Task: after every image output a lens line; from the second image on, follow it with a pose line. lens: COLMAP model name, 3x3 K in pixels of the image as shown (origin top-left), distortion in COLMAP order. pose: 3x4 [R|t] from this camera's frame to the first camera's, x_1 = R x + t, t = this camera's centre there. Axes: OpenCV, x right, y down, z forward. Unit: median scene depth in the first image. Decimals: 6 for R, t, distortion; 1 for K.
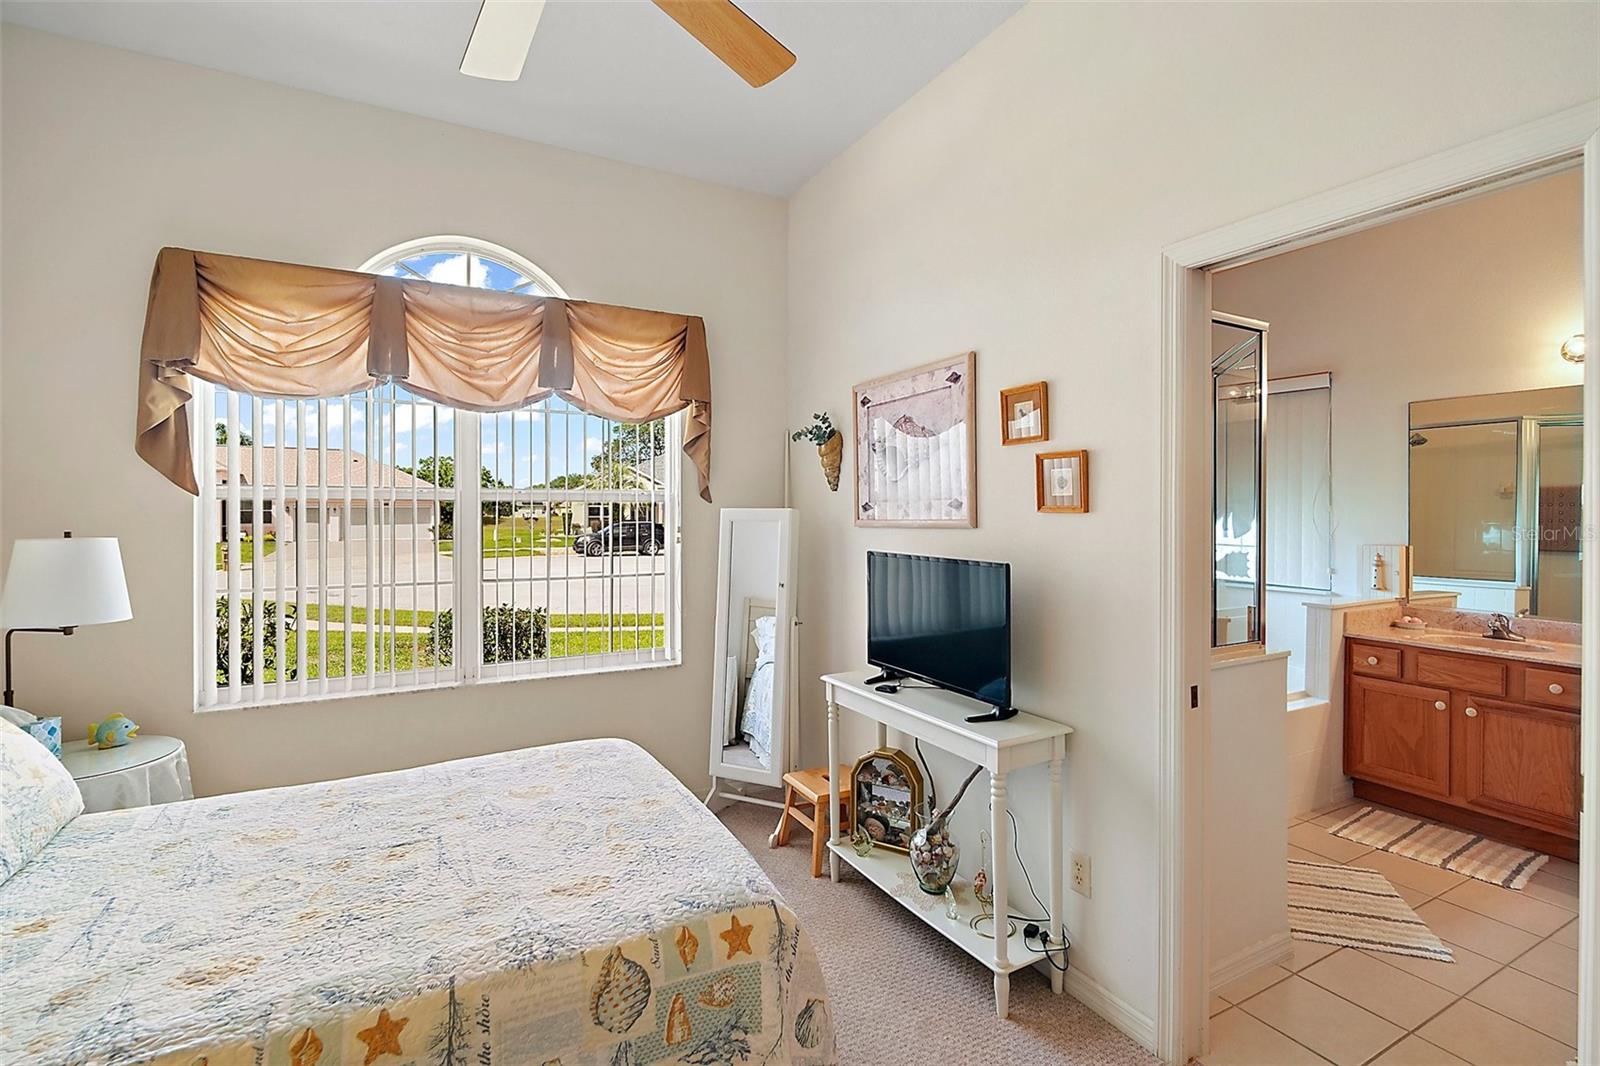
lens RADIAL K [[742.5, 0, 802.6], [0, 742.5, 513.9], [0, 0, 1]] dist [-0.010489, -0.000362]
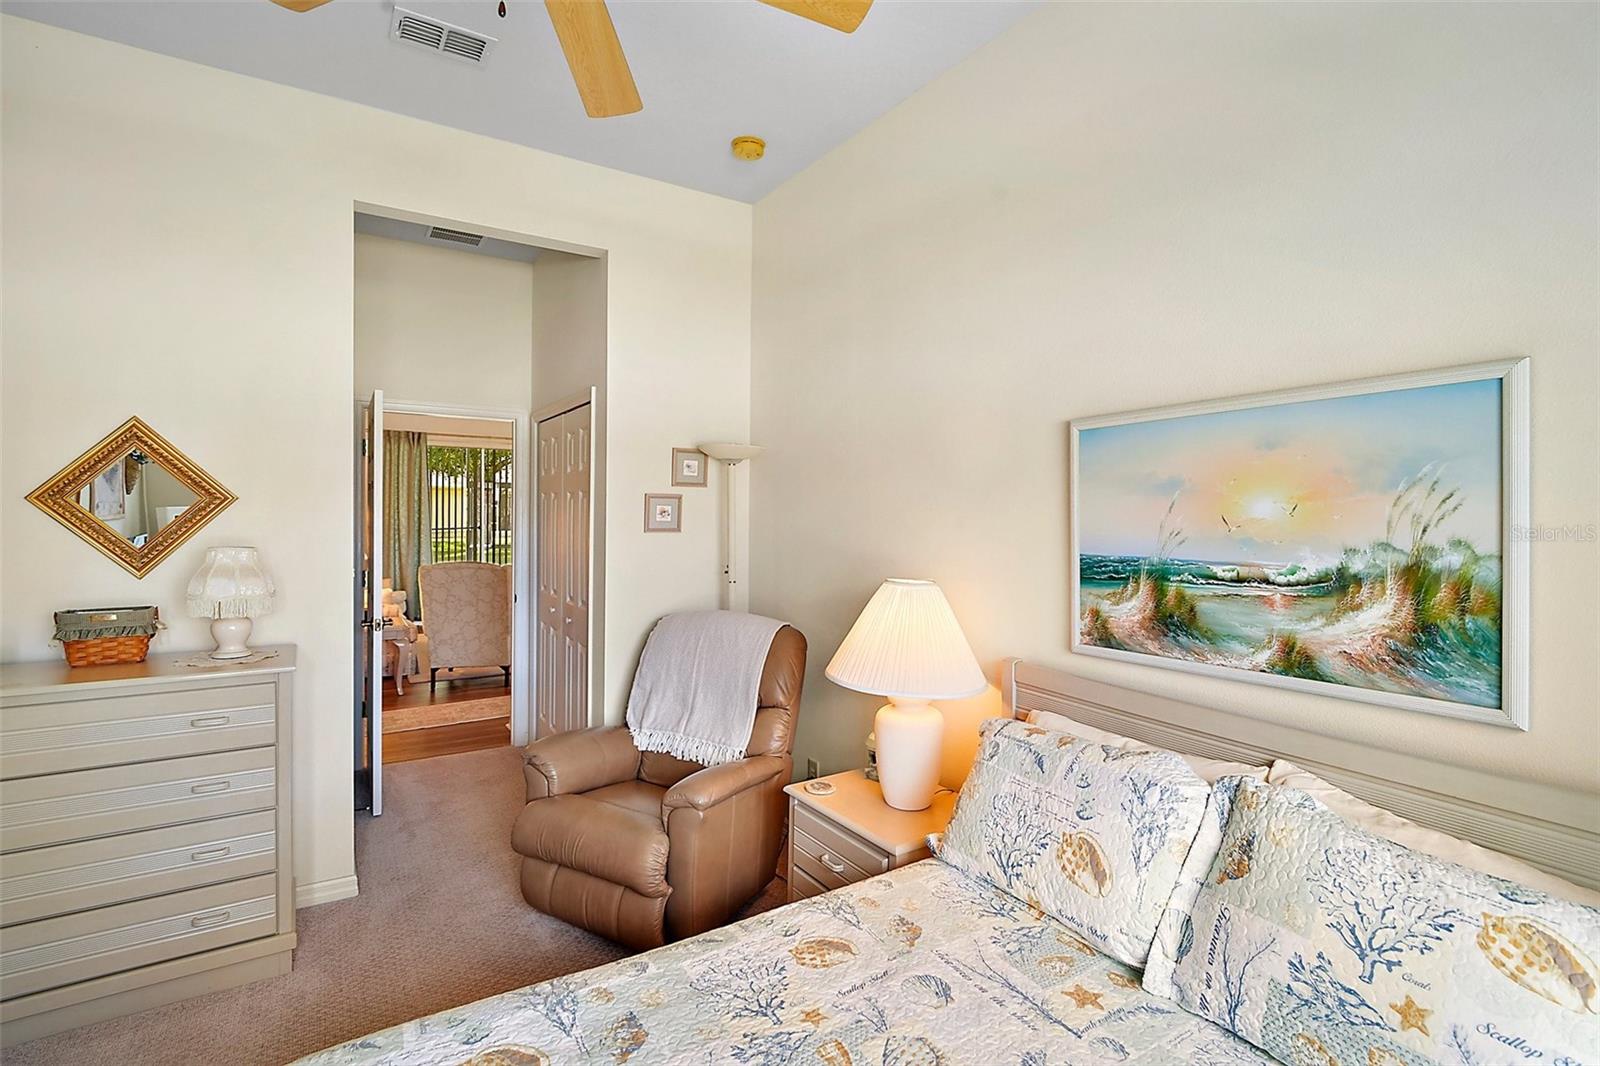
lens RADIAL K [[742.5, 0, 802.6], [0, 742.5, 513.9], [0, 0, 1]] dist [-0.010489, -0.000362]
pose [[-0.998032, -0.002122, -0.062666, -0.618457], [-0.002381, 0.999989, 0.004045, -0.083519], [0.062657, 0.004186, -0.998026, 1.978340]]
